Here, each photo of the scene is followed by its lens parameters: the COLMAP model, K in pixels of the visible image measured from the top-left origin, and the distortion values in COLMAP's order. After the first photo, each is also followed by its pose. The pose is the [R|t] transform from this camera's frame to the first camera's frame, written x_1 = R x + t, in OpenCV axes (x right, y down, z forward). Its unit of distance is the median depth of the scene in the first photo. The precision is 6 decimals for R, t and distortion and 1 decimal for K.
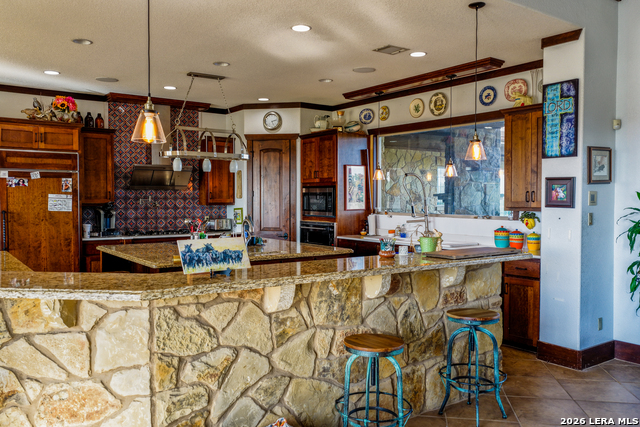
lens RADIAL K [[531.4, 0, 321.9], [0, 531.4, 215.4], [0, 0, 1]] dist [-0.006985, 0.013837]
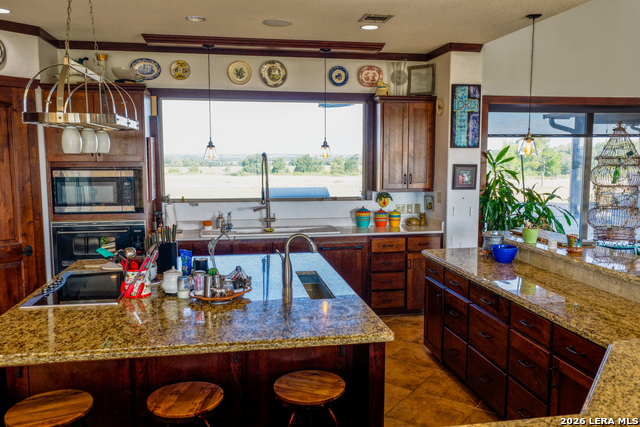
lens RADIAL K [[531.4, 0, 320.7], [0, 531.4, 212.0], [0, 0, 1]] dist [-0.006985, 0.013837]
pose [[0.433119, -0.103573, 0.895366, -0.616686], [0.030595, 0.994493, 0.100240, -0.074391], [-0.900817, -0.016022, 0.433903, 0.601356]]
